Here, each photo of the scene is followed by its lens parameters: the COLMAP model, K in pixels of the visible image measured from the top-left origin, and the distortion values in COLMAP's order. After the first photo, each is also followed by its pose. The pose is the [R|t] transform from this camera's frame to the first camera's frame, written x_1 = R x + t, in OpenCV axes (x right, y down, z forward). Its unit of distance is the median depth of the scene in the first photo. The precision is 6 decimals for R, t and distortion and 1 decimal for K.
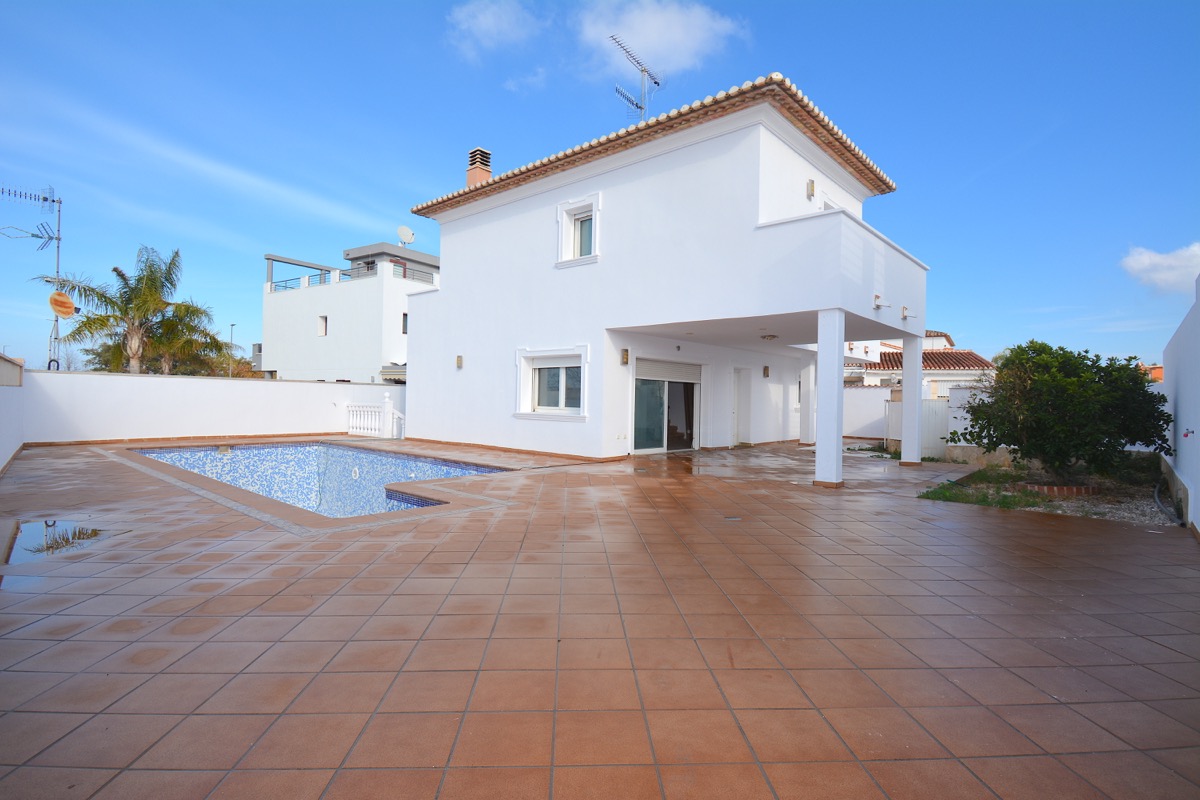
lens RADIAL K [[586.9, 0, 603.4], [0, 586.9, 390.8], [0, 0, 1]] dist [0.015542, -0.023216]
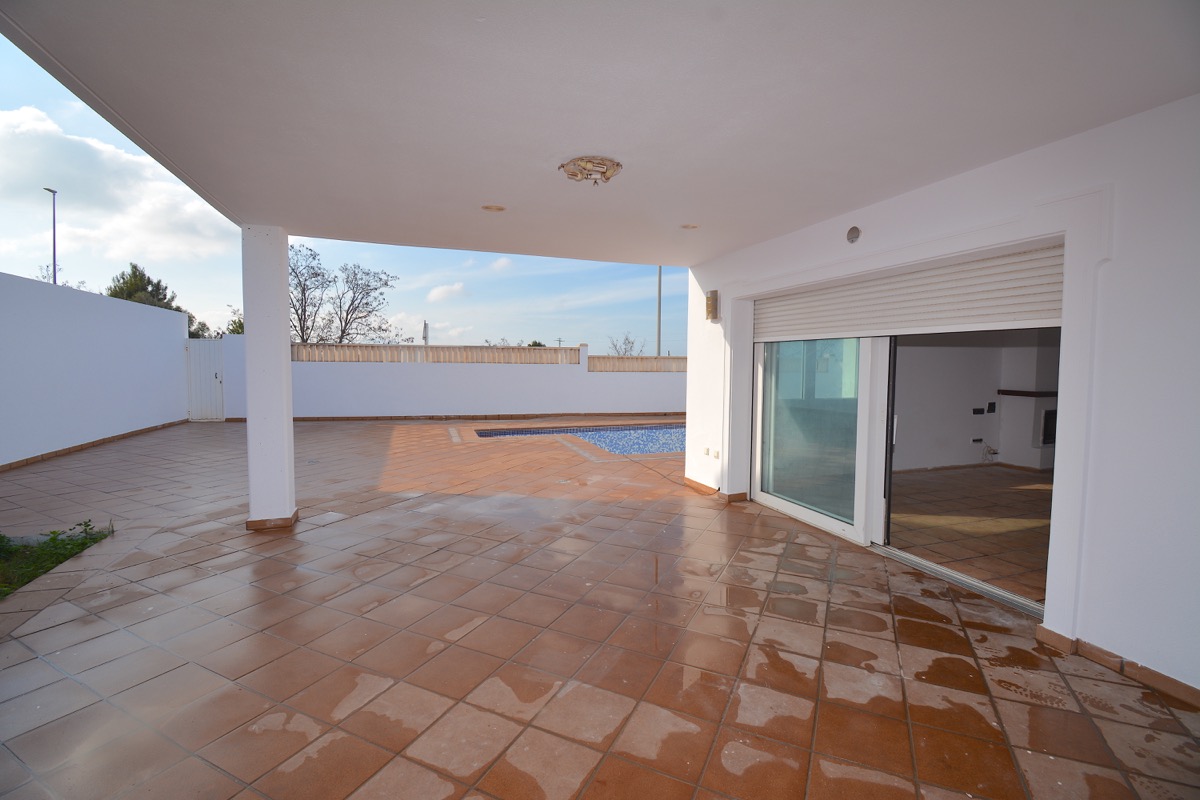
lens RADIAL K [[523.7, 0, 599.0], [0, 523.7, 392.4], [0, 0, 1]] dist [0.020307, -0.025682]
pose [[-0.481980, 0.023899, -0.875856, 0.456572], [-0.005820, 0.999519, 0.030477, 0.007180], [0.876163, 0.019787, -0.481609, 1.027462]]
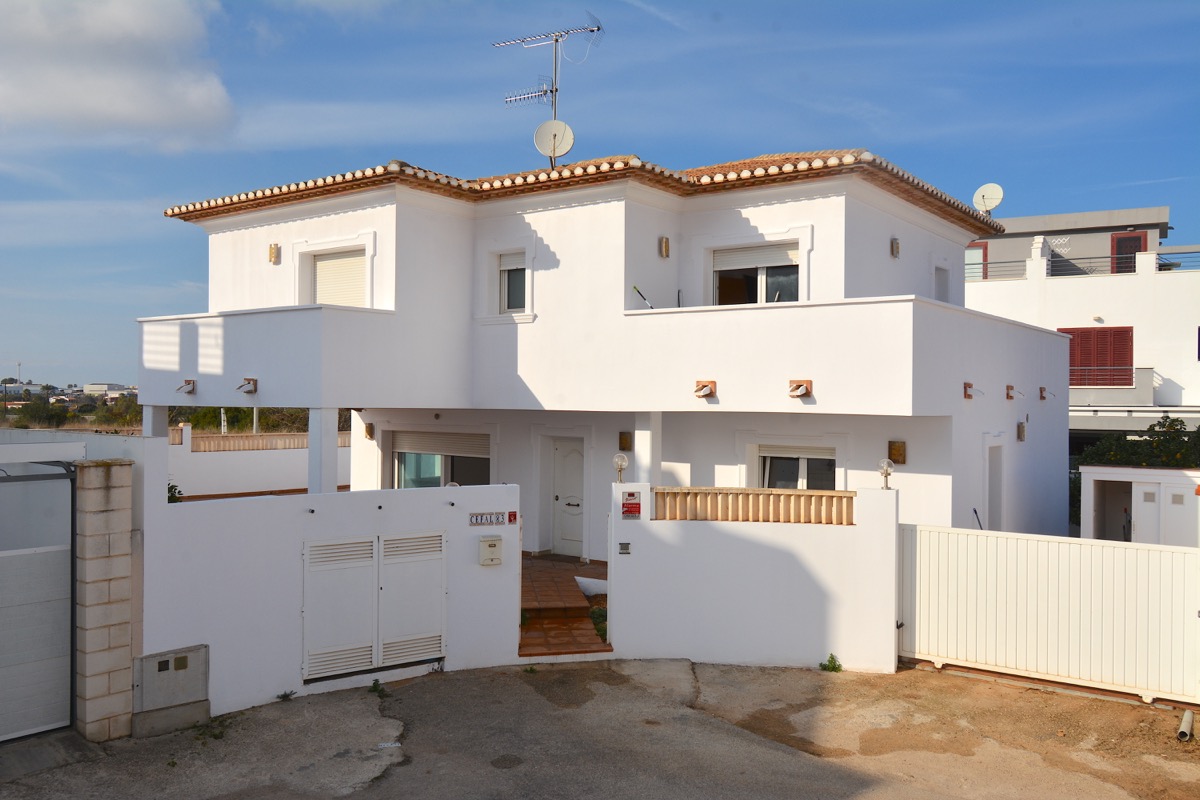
lens RADIAL K [[1001.4, 0, 600.0], [0, 1001.4, 400.0], [0, 0, 1]] dist [0.001458, 0.000610]
pose [[0.089054, -0.018358, -0.995858, 1.575863], [0.001333, 0.999831, -0.018313, -0.069772], [0.996026, 0.000303, 0.089063, 1.111902]]
